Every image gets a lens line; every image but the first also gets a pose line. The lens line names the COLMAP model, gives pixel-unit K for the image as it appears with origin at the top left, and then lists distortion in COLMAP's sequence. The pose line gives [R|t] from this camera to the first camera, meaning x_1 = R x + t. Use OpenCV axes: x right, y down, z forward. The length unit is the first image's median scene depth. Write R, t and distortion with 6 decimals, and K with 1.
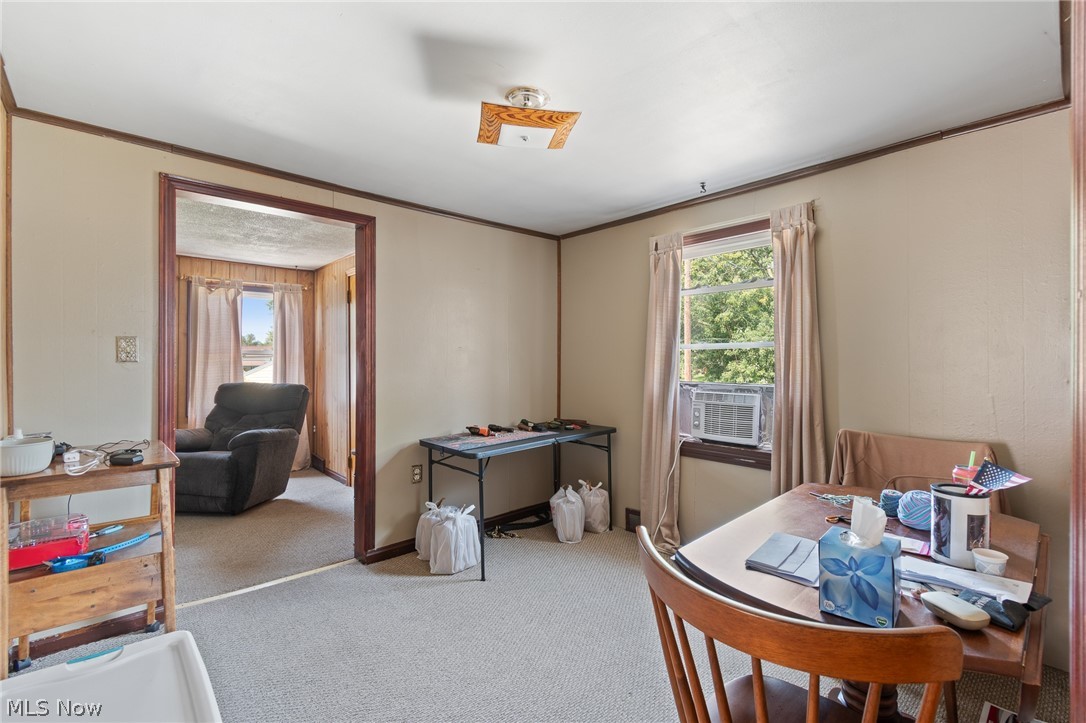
lens RADIAL K [[478.3, 0, 545.7], [0, 478.3, 365.1], [0, 0, 1]] dist [0.002617, 0.000172]
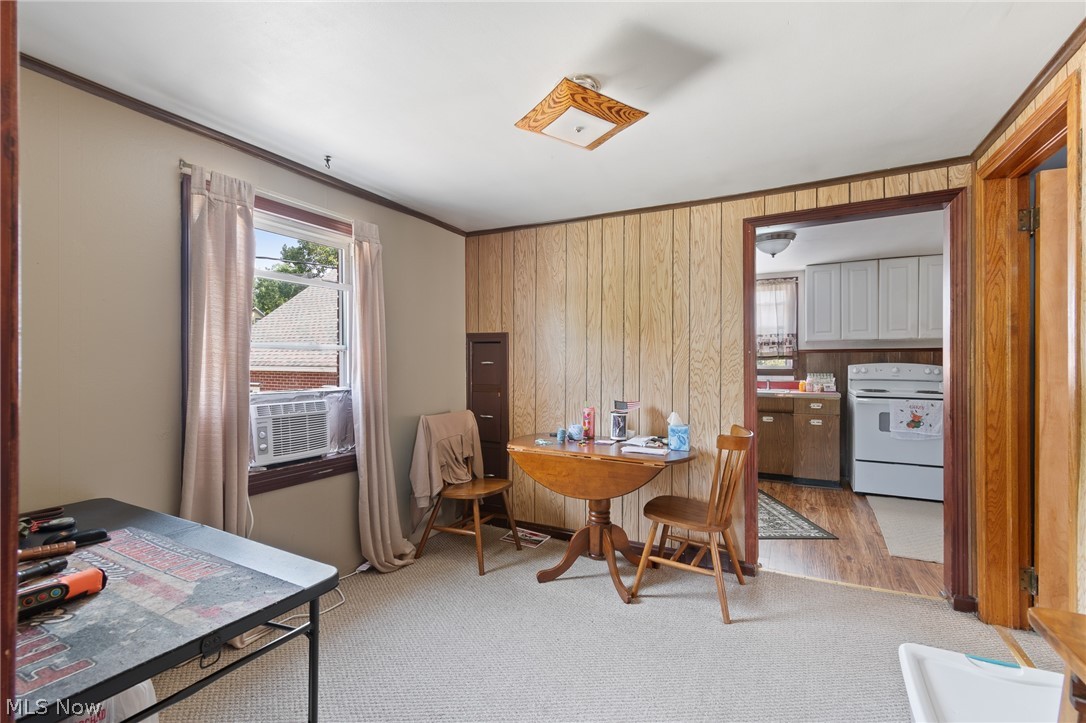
lens RADIAL K [[478.3, 0, 543.8], [0, 478.3, 363.3], [0, 0, 1]] dist [0.002617, 0.000172]
pose [[-0.340898, 0.000669, 0.940100, -0.558608], [-0.003306, 0.999993, -0.001910, -0.011127], [-0.940094, -0.003759, -0.340894, 0.847335]]
